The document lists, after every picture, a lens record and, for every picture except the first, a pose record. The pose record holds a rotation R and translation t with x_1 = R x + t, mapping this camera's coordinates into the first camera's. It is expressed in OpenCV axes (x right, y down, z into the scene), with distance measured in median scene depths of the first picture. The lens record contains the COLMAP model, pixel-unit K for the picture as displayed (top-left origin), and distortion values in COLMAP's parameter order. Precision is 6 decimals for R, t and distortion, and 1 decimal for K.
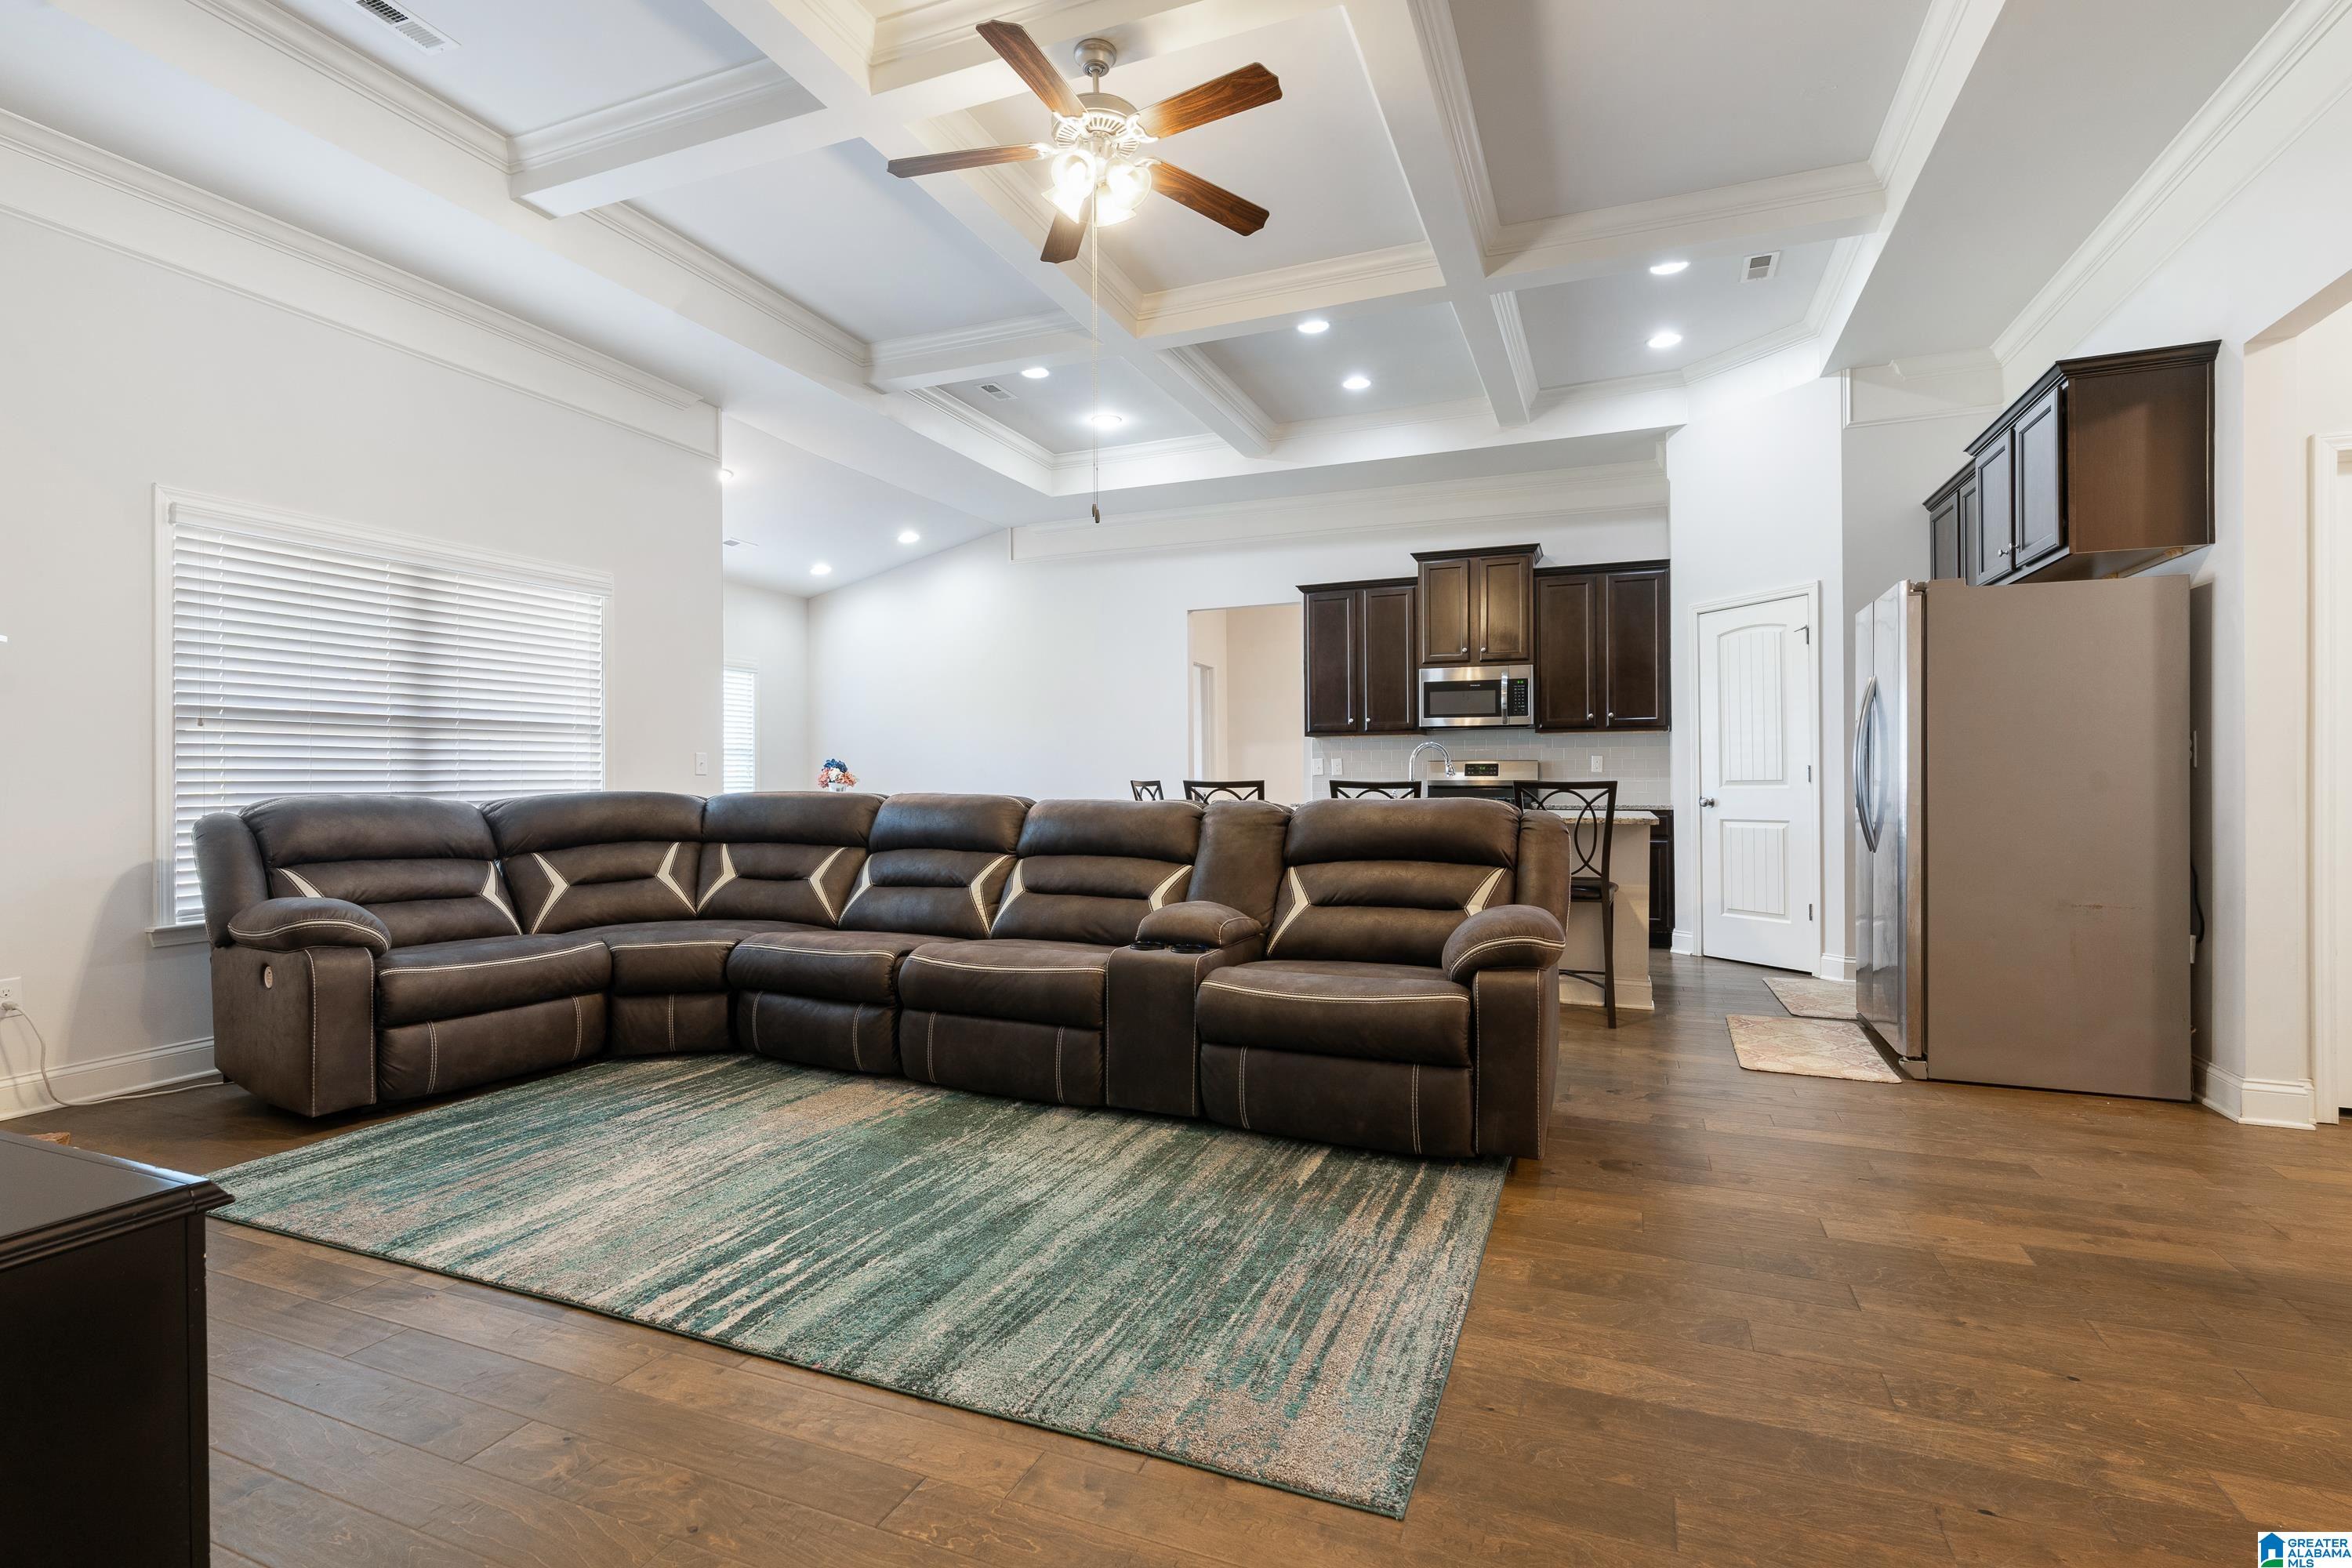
lens RADIAL K [[1107.6, 0, 1166.2], [0, 1107.6, 777.7], [0, 0, 1]] dist [-0.010829, 0.004183]
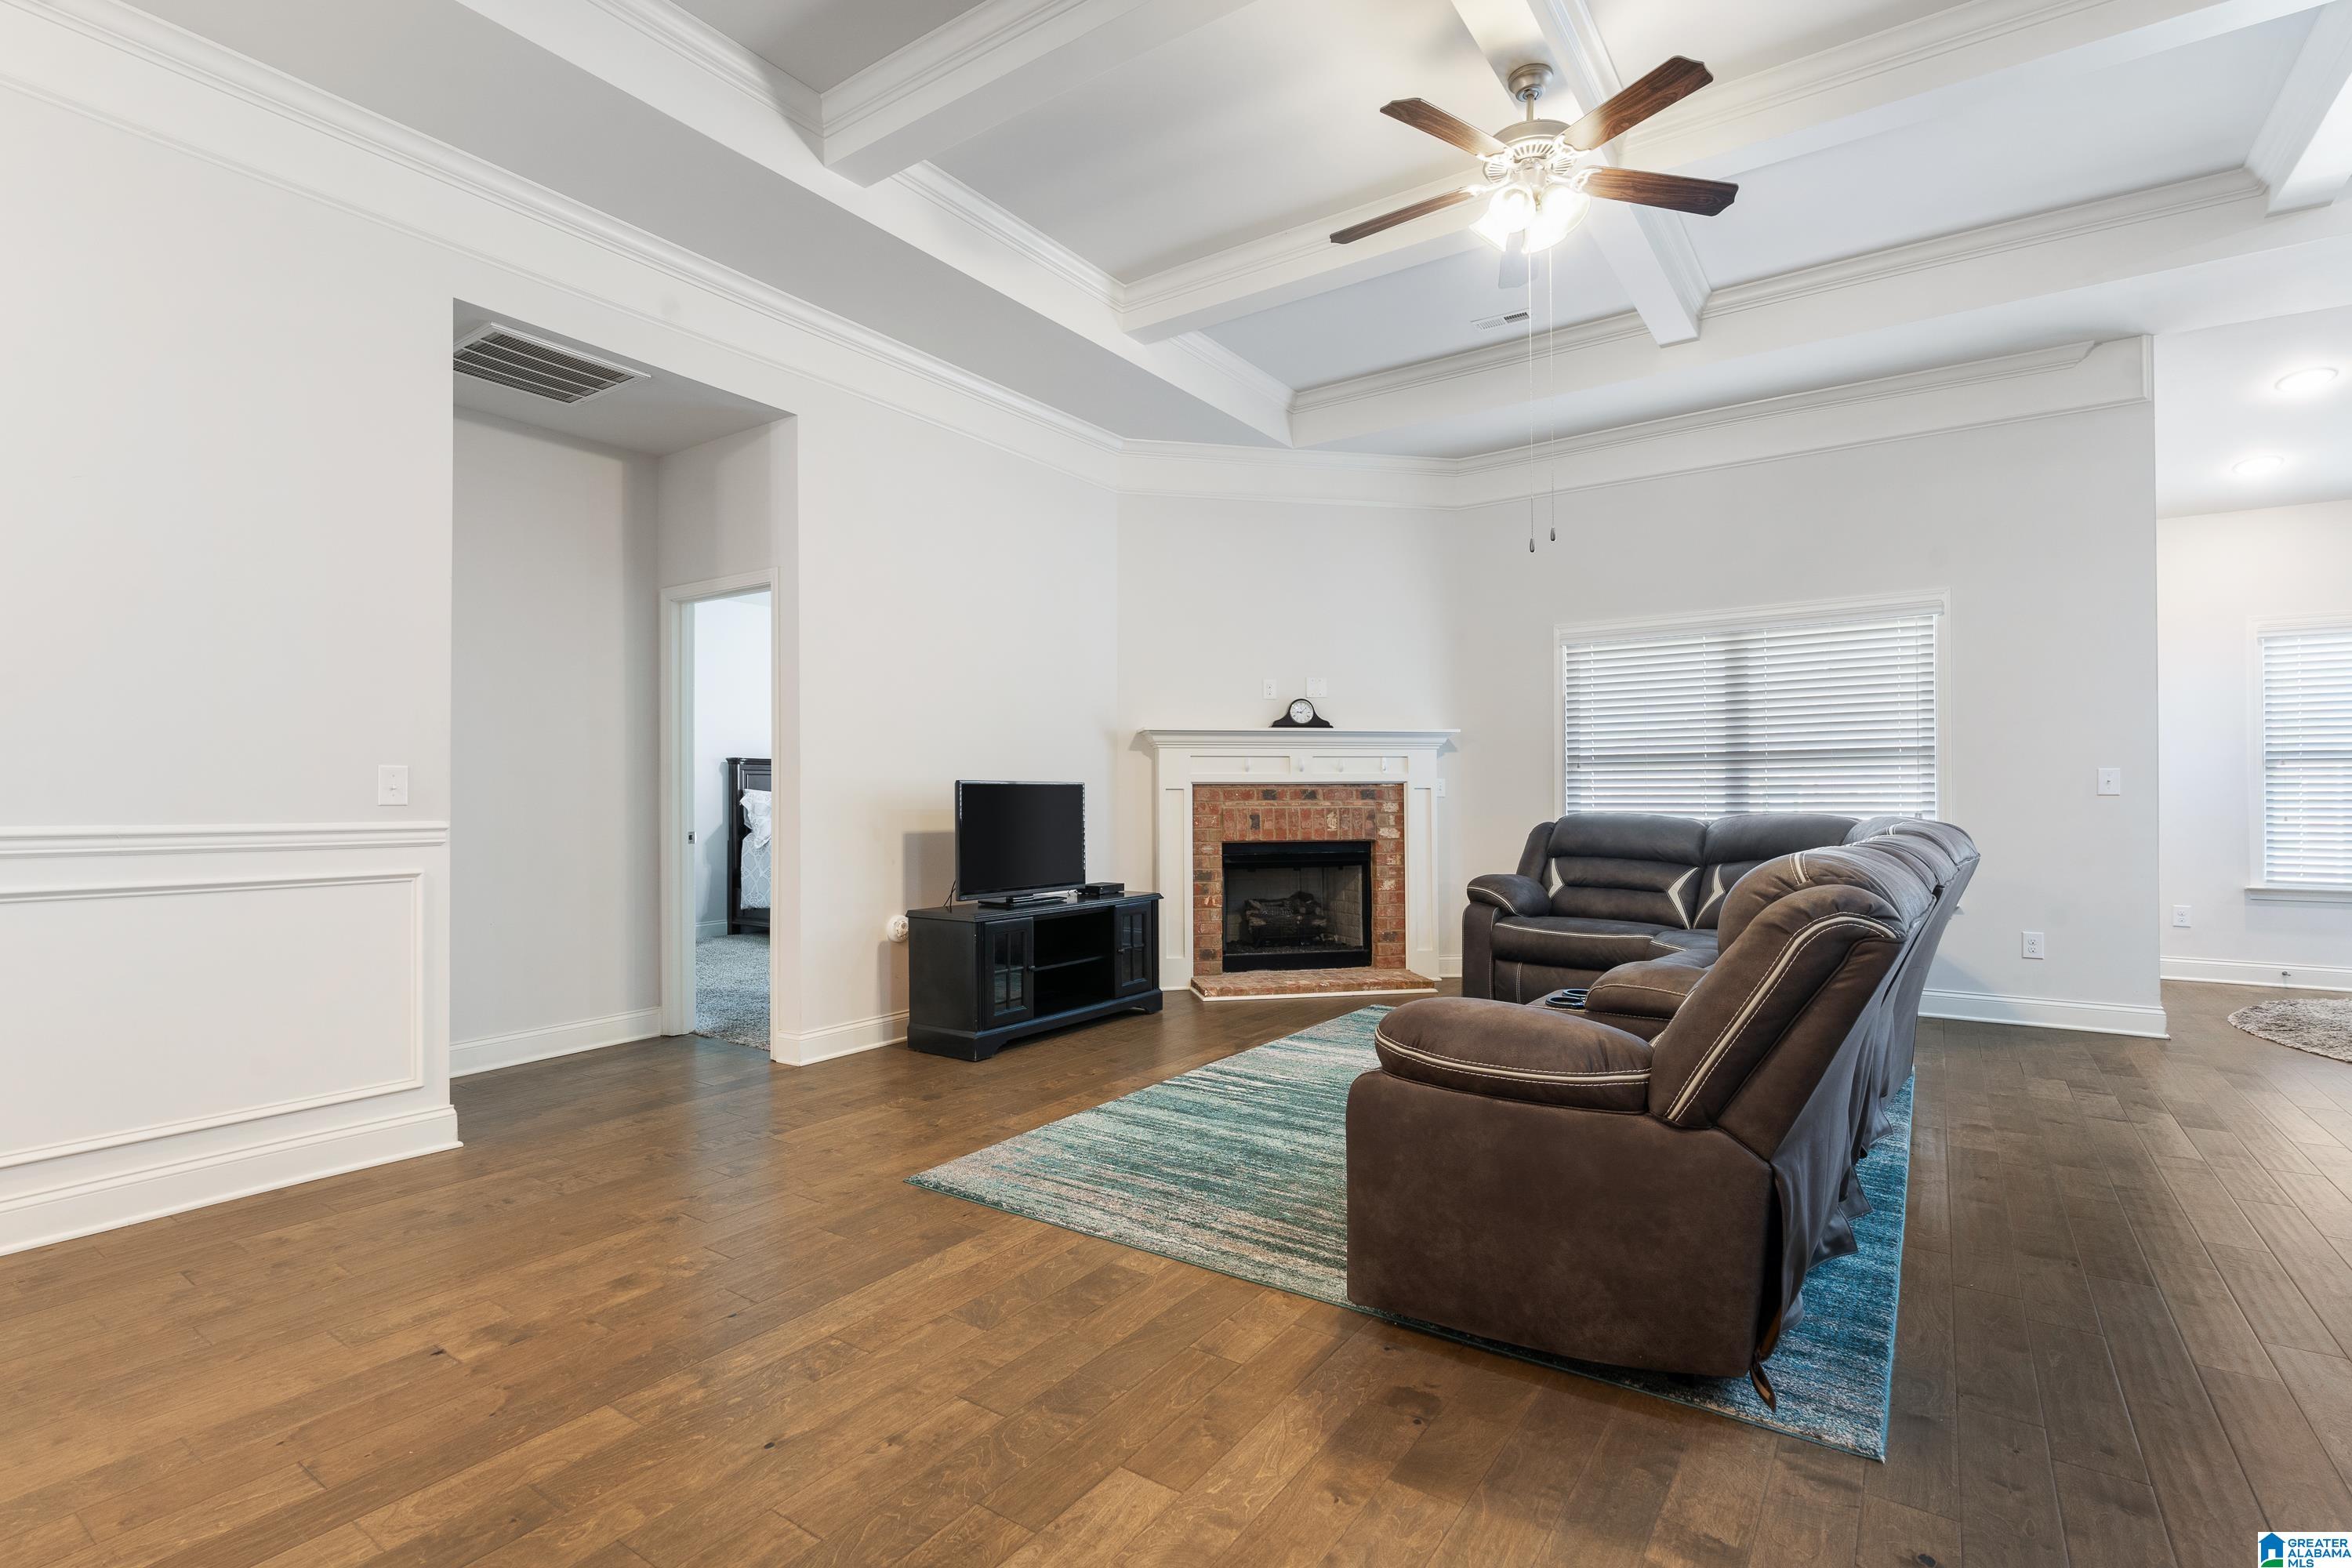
lens RADIAL K [[1107.6, 0, 1165.5], [0, 1107.6, 789.8], [0, 0, 1]] dist [-0.010829, 0.004183]
pose [[-0.215528, -0.002297, -0.976495, 0.845921], [0.007595, 0.999963, -0.004029, -0.013700], [0.976468, -0.008285, -0.215503, 0.773141]]
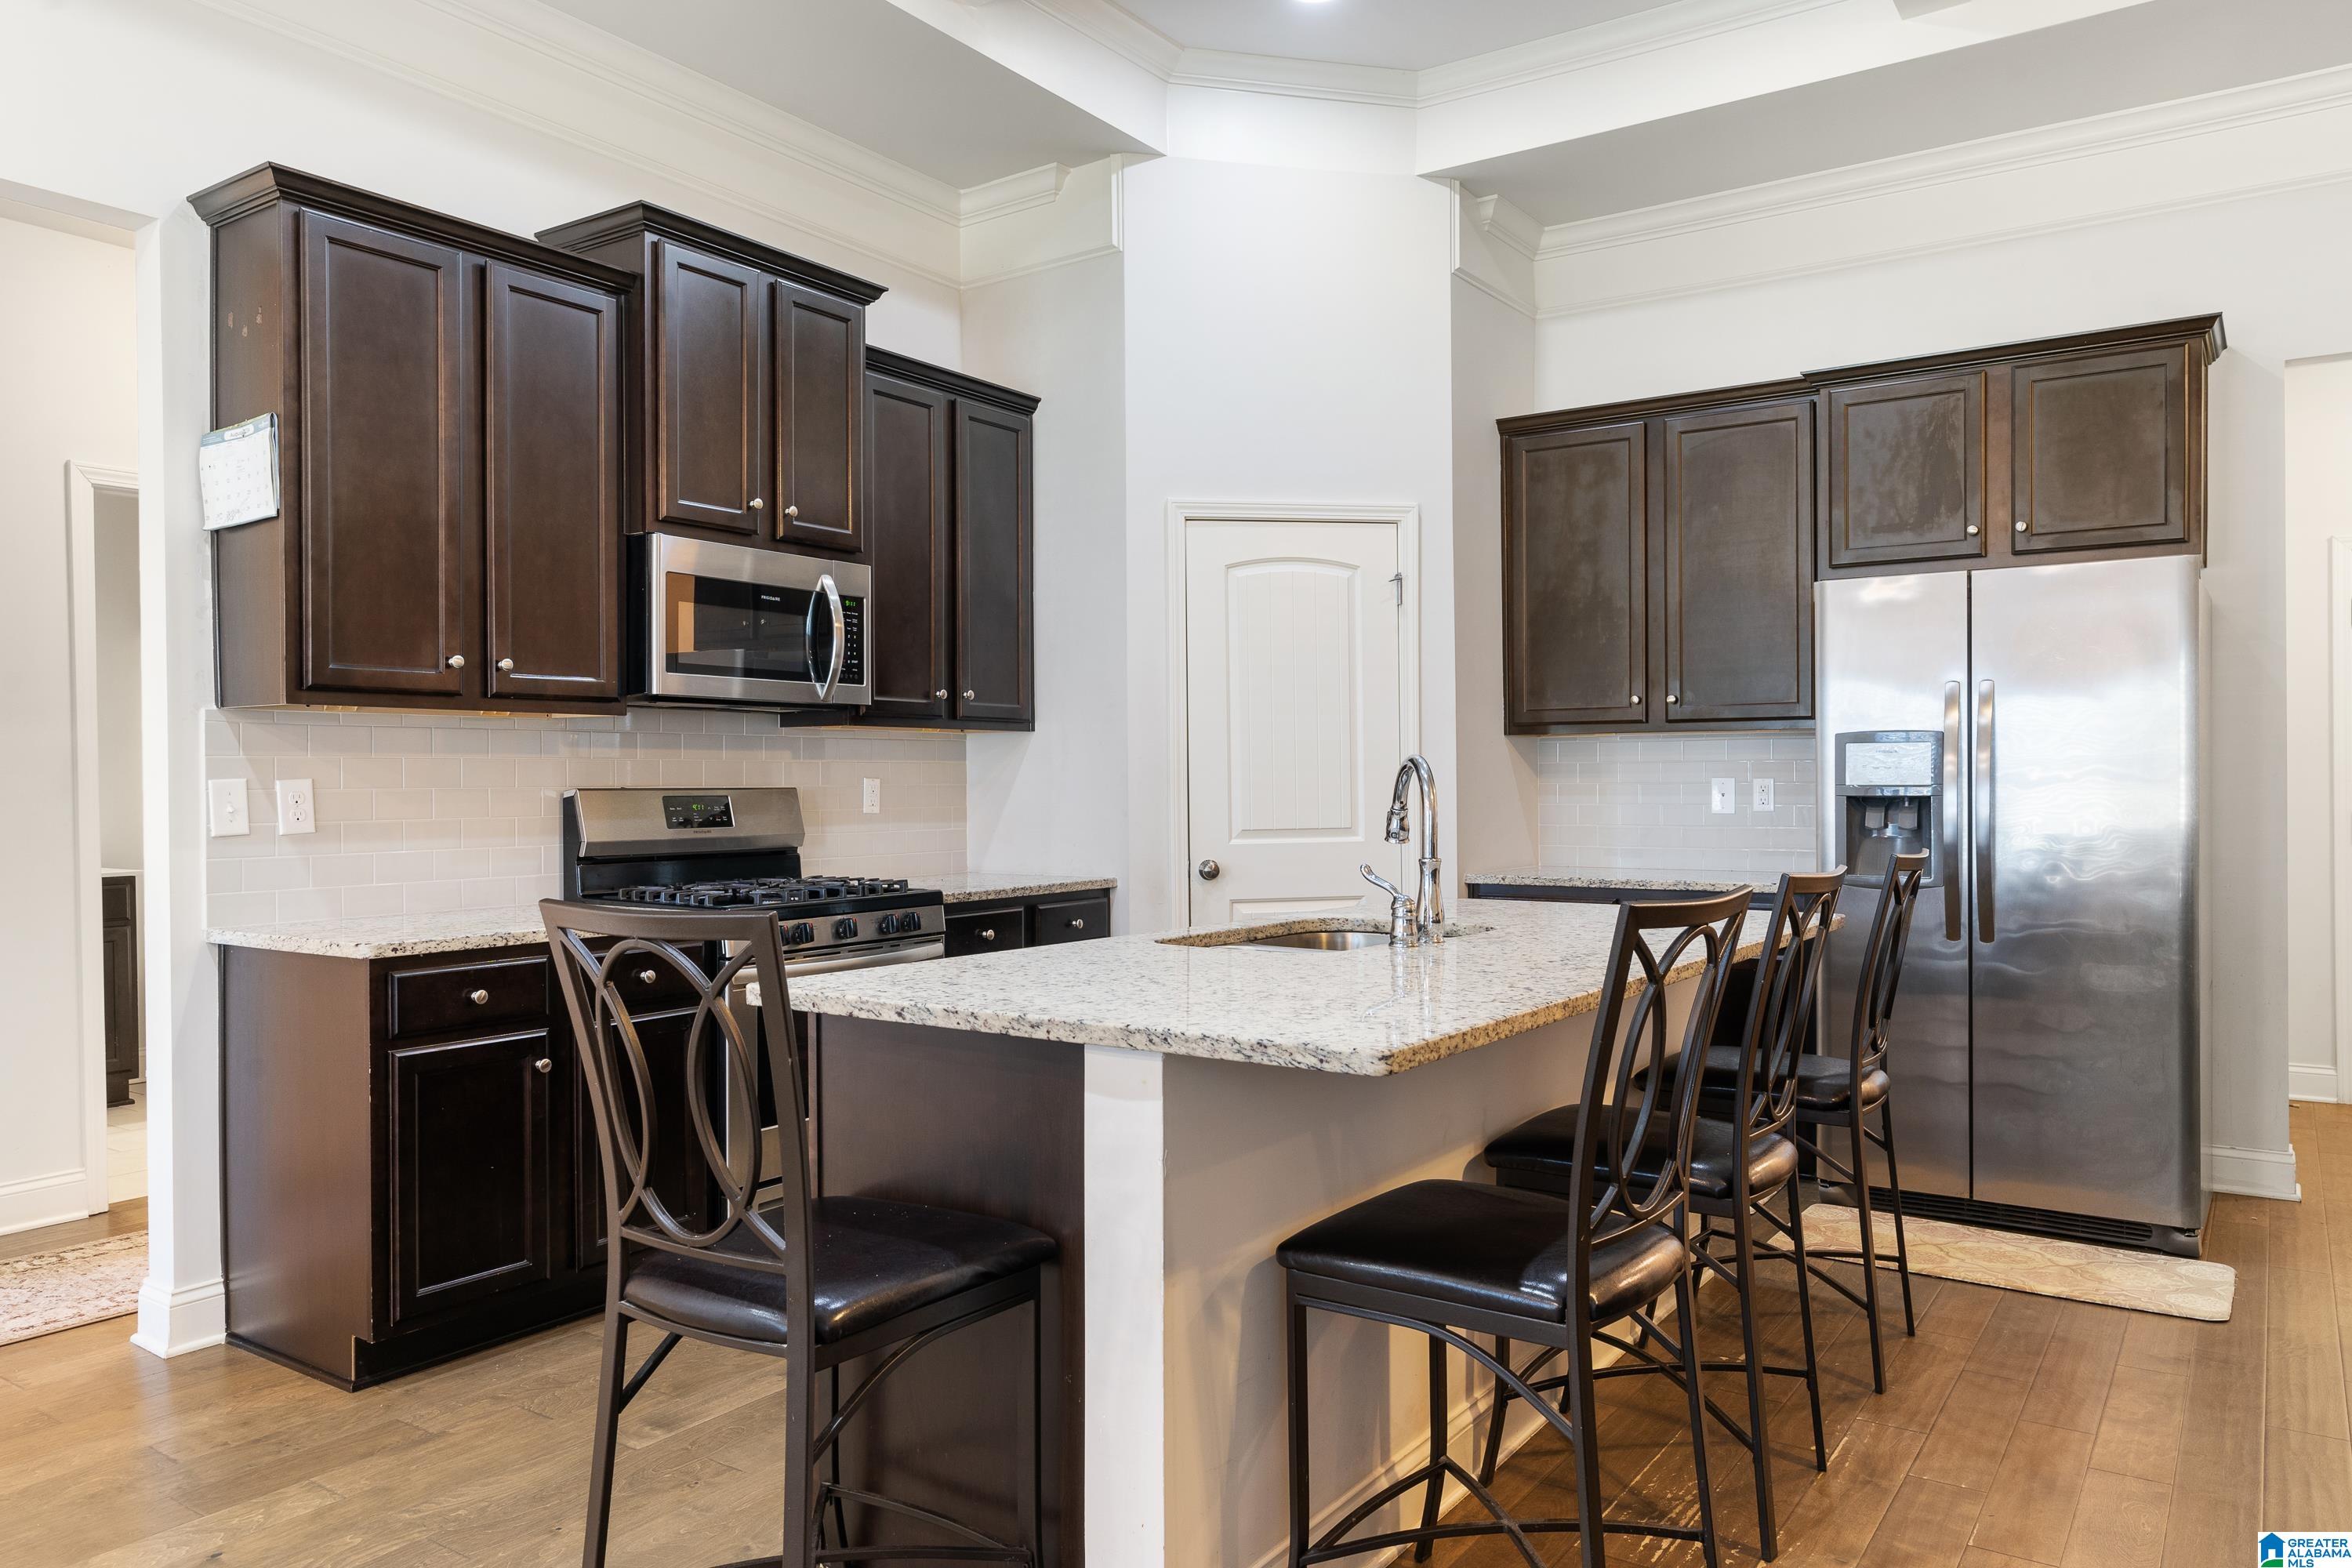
lens RADIAL K [[1653.2, 0, 1177.7], [0, 1653.2, 778.3], [0, 0, 1]] dist [0.077024, 0.001384]
pose [[0.189773, 0.001311, 0.981827, -0.522357], [0.000558, 0.999999, -0.001443, -0.035993], [-0.981828, 0.000822, 0.189772, 1.434603]]
